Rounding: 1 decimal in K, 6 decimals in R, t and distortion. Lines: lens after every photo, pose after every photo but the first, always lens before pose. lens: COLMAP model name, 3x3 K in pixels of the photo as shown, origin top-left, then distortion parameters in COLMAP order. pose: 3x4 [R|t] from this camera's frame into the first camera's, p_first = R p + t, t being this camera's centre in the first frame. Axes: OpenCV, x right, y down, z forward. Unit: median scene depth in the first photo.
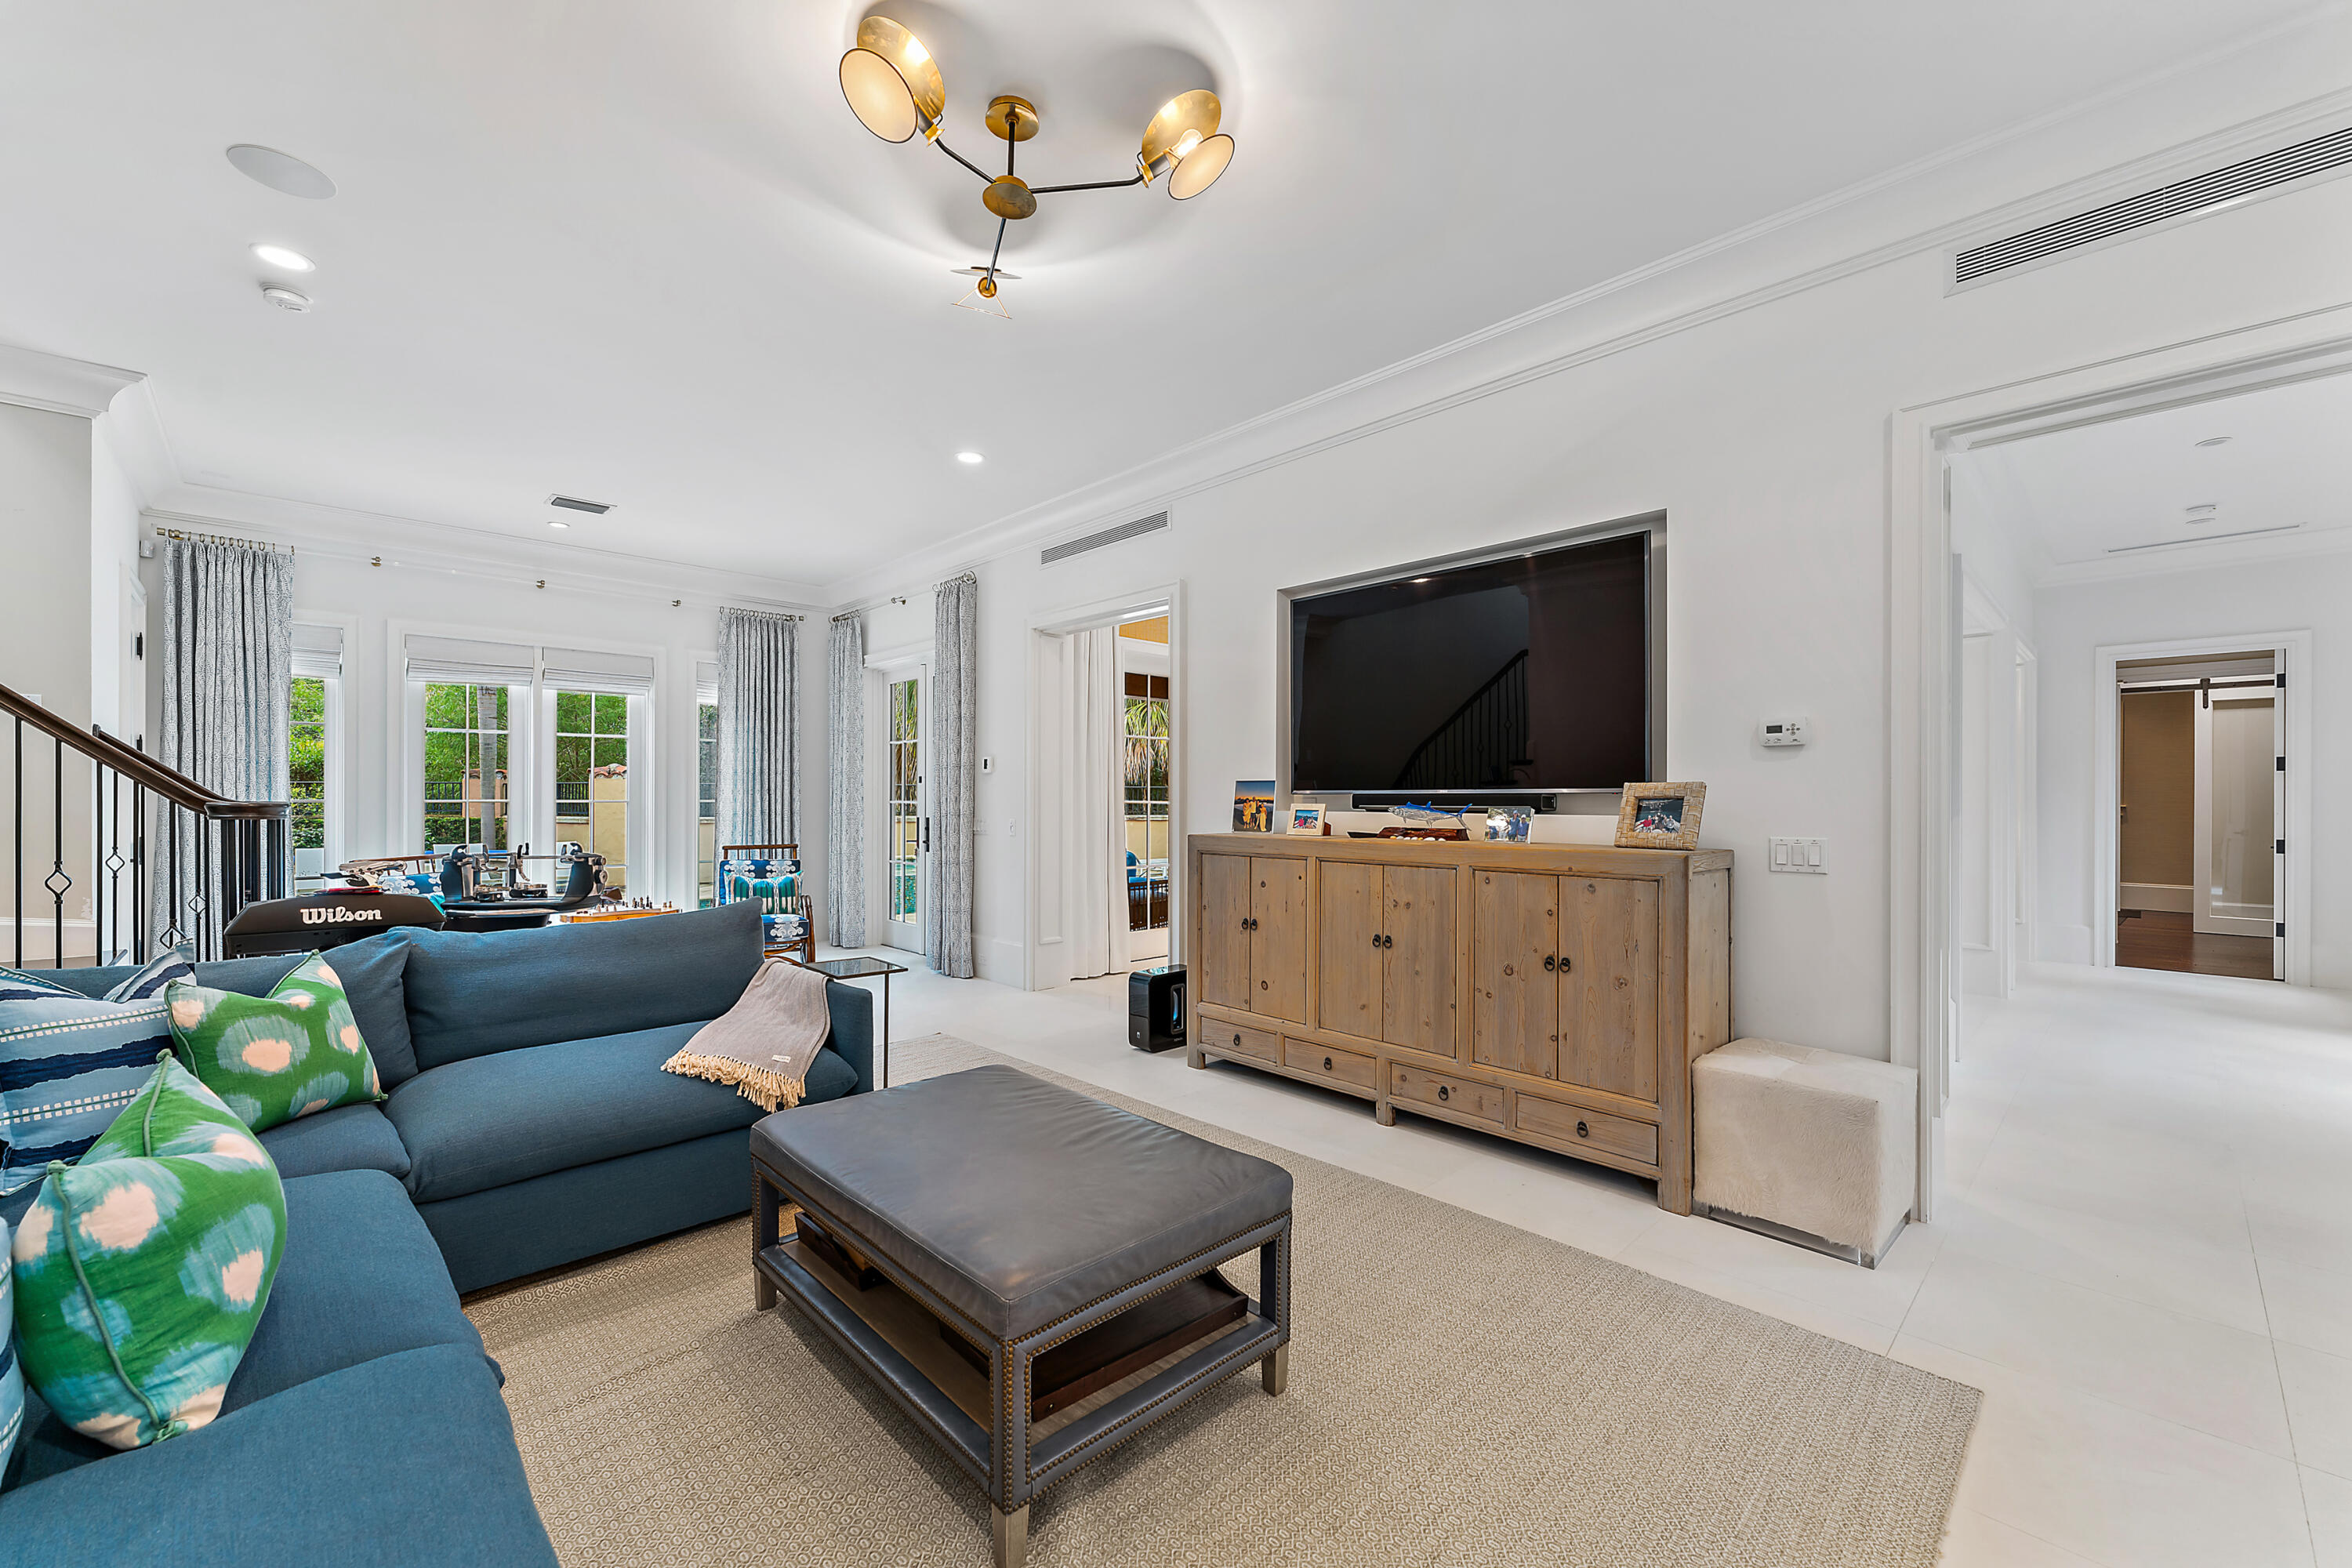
lens RADIAL K [[934.8, 0, 1171.5], [0, 934.8, 800.6], [0, 0, 1]] dist [-0.000538, 0.000000]
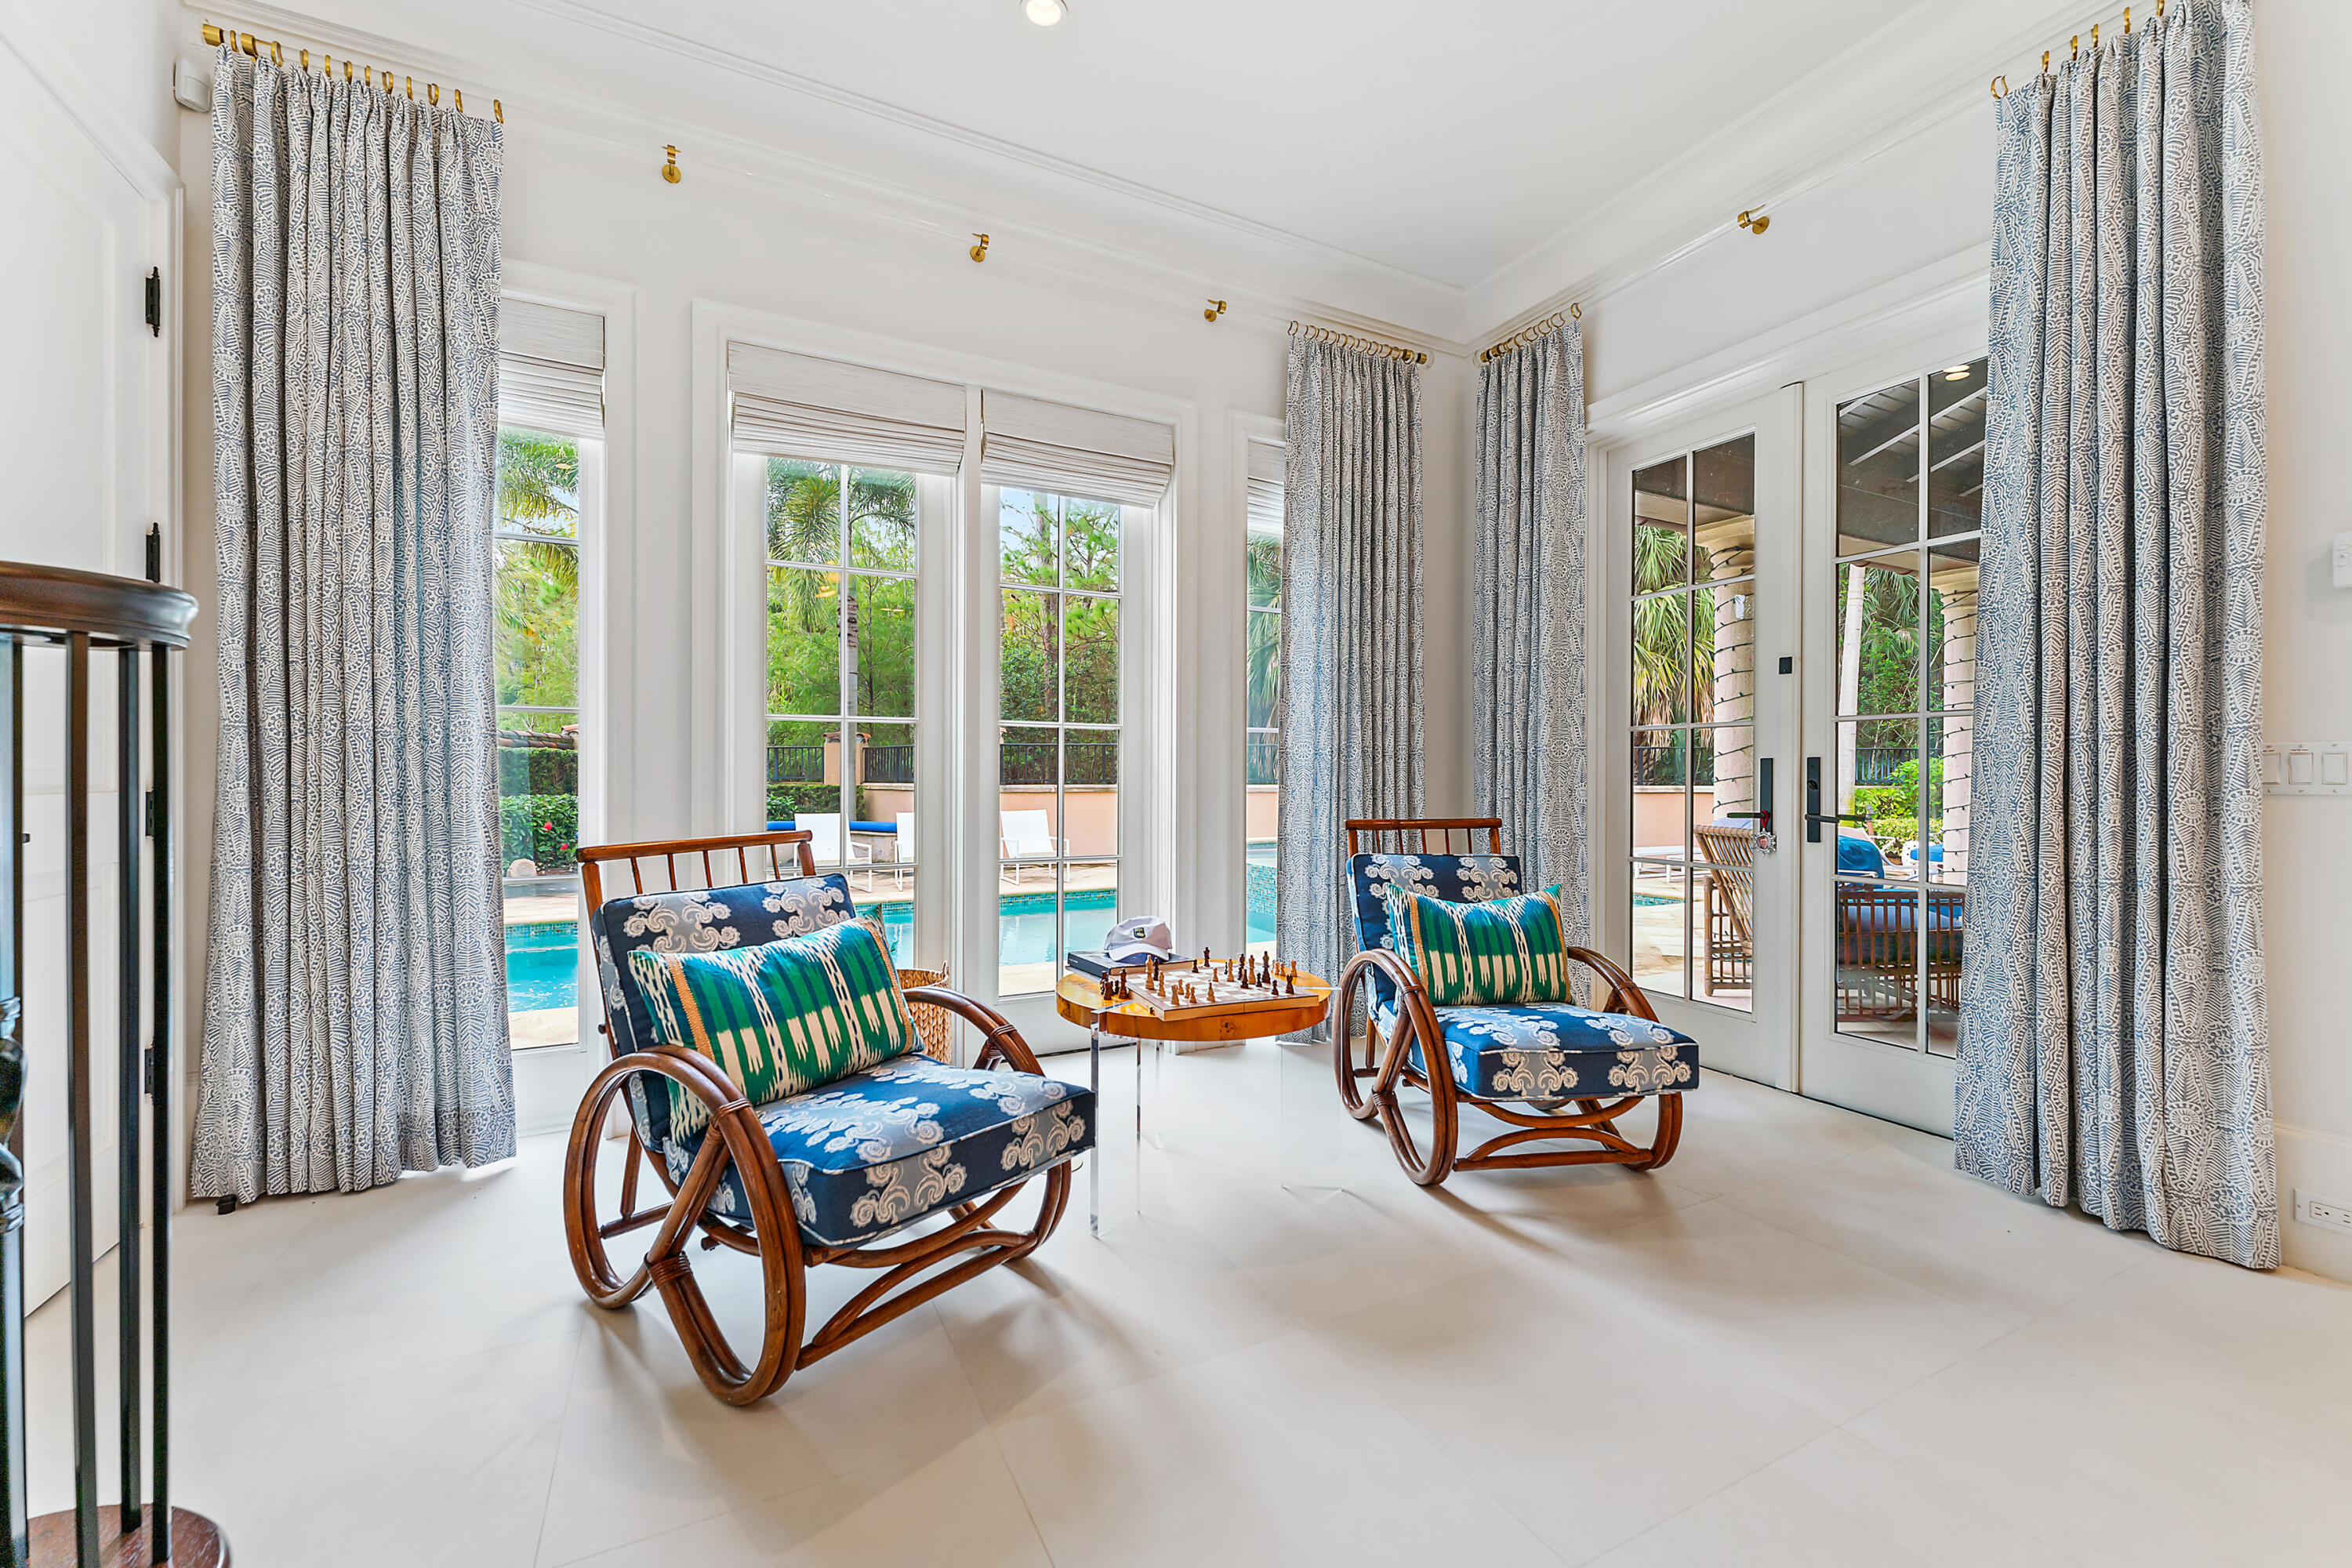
lens RADIAL K [[934.8, 0, 1178.5], [0, 934.8, 781.7], [0, 0, 1]] dist [-0.000538, 0.000000]
pose [[0.960247, 0.001462, -0.279150, -0.539049], [-0.000515, 0.999994, 0.003464, 0.036213], [0.279153, -0.003183, 0.960241, 0.696248]]
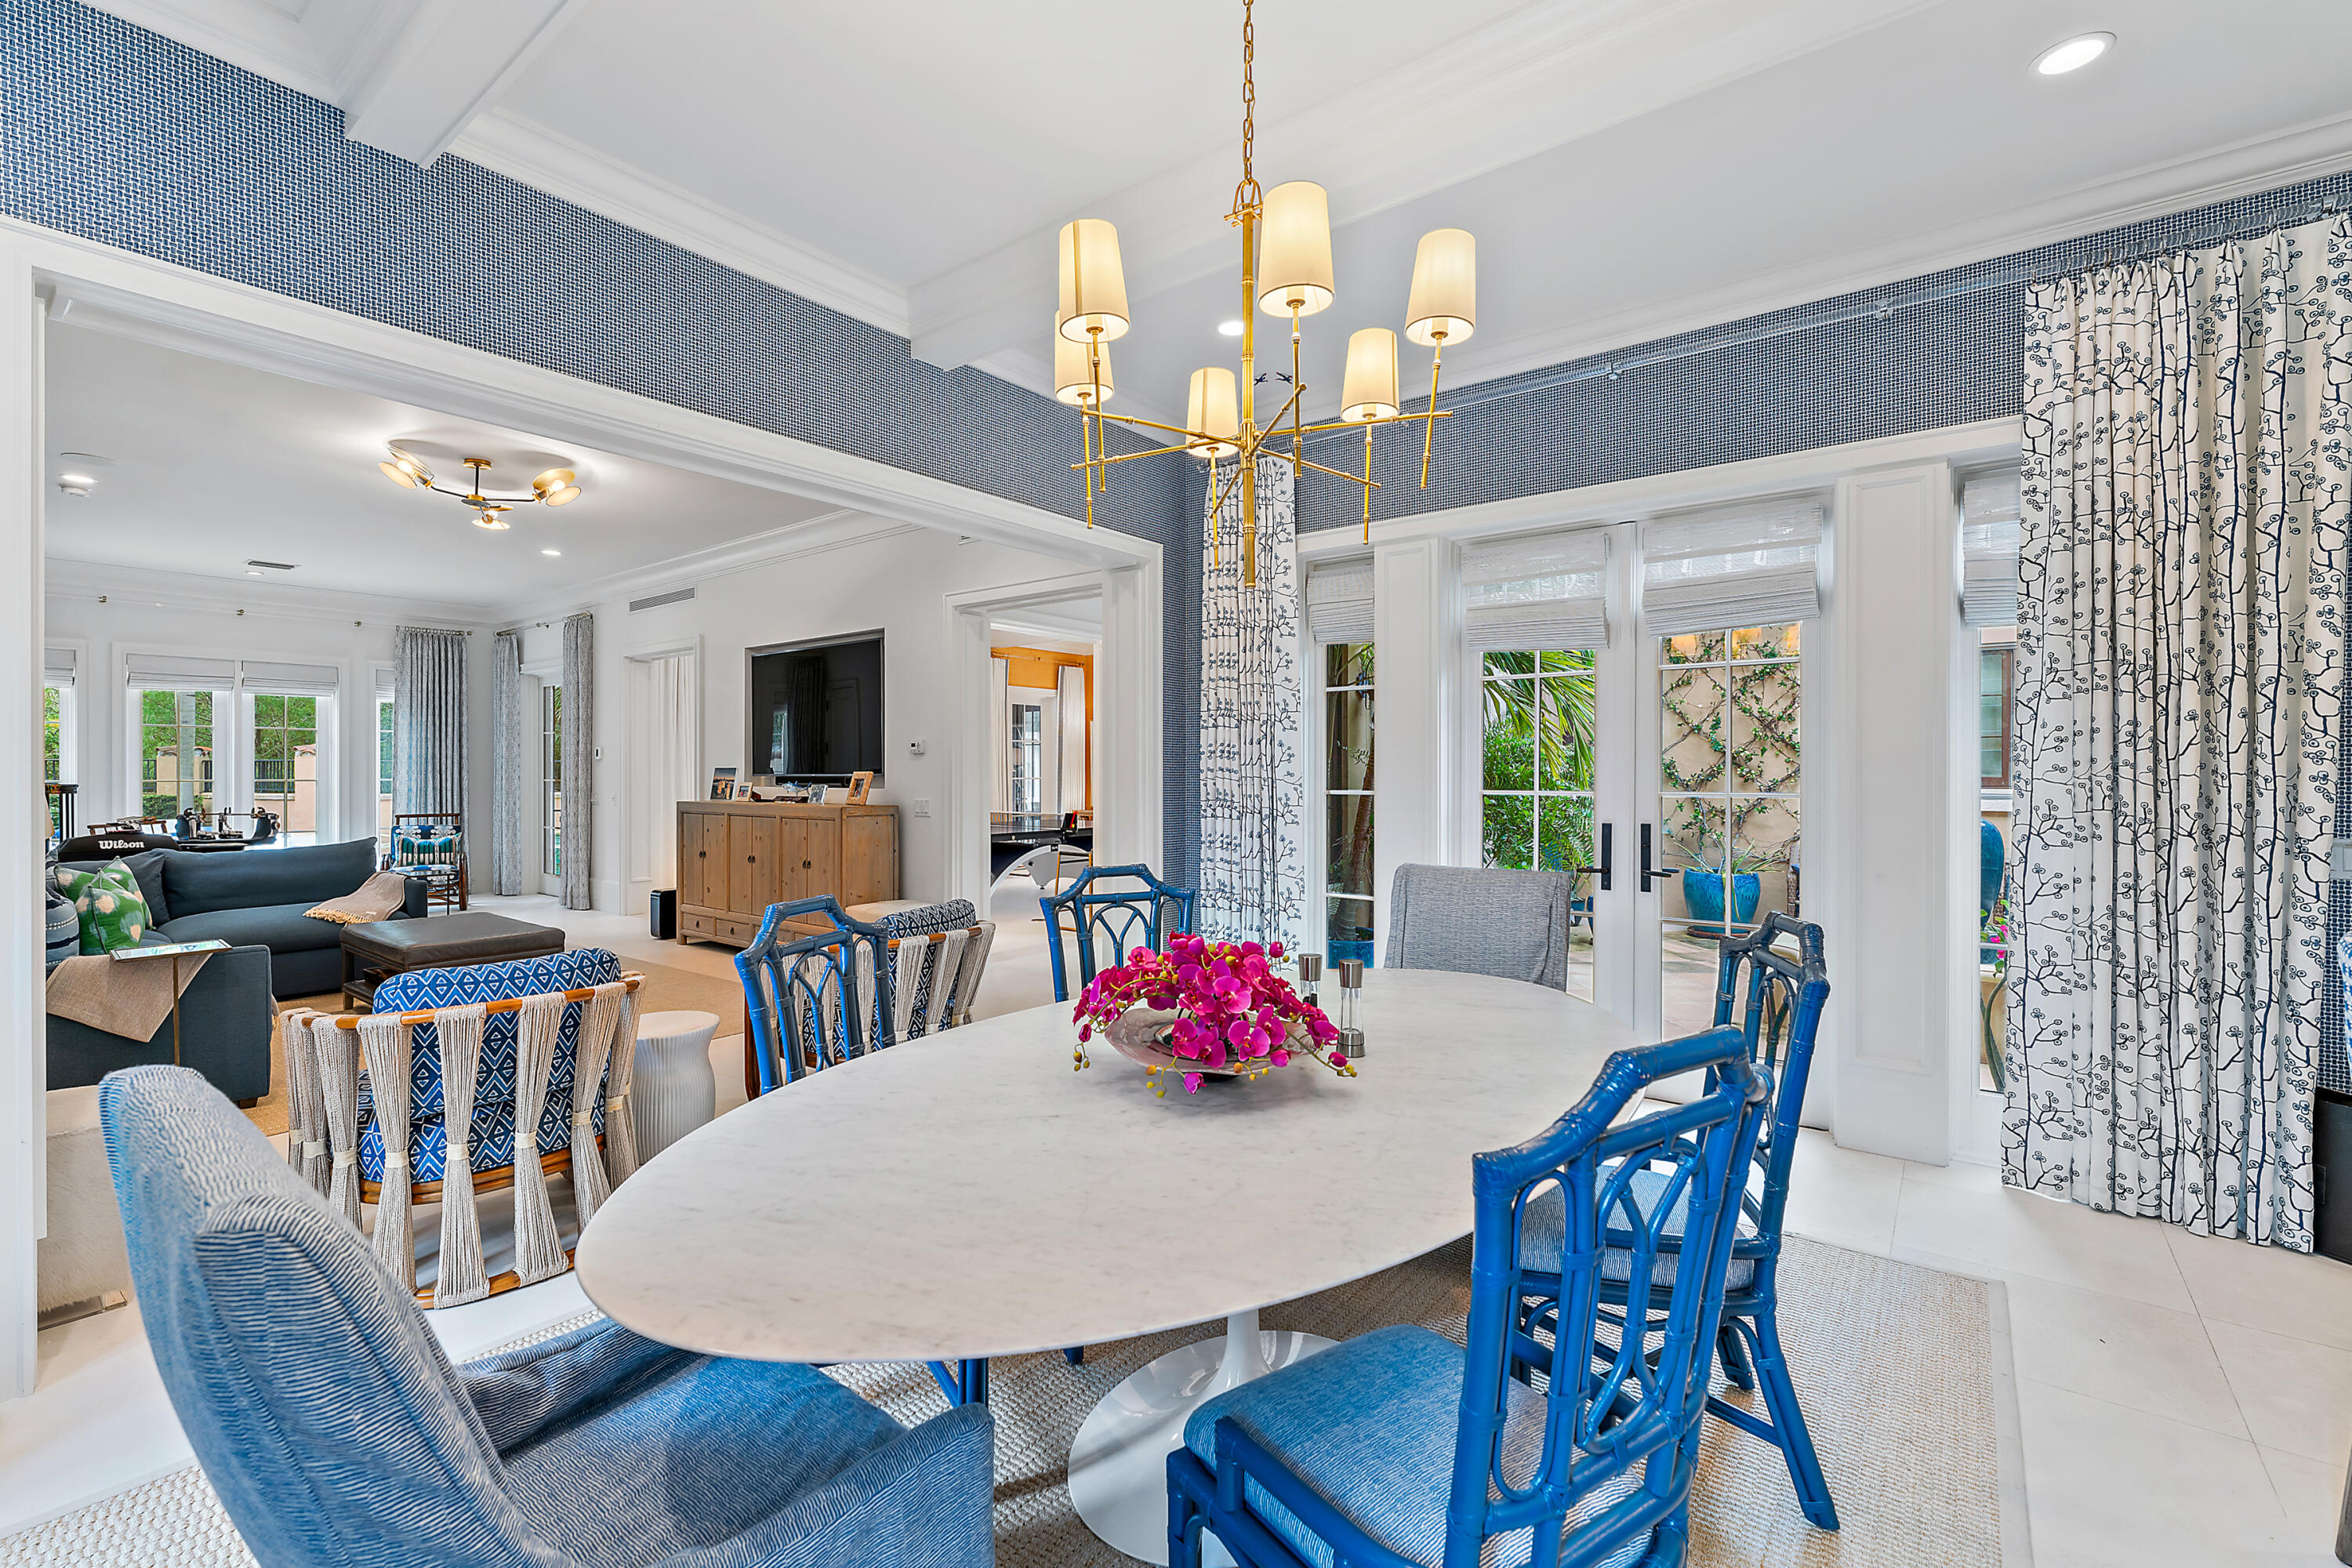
lens RADIAL K [[1039.0, 0, 1135.3], [0, 1039.0, 774.7], [0, 0, 1]] dist [0.002355, 0.000208]
pose [[0.993535, -0.001572, 0.113516, 0.464545], [0.001519, 0.999999, 0.000547, -0.007490], [-0.113517, -0.000371, 0.993536, -0.678416]]
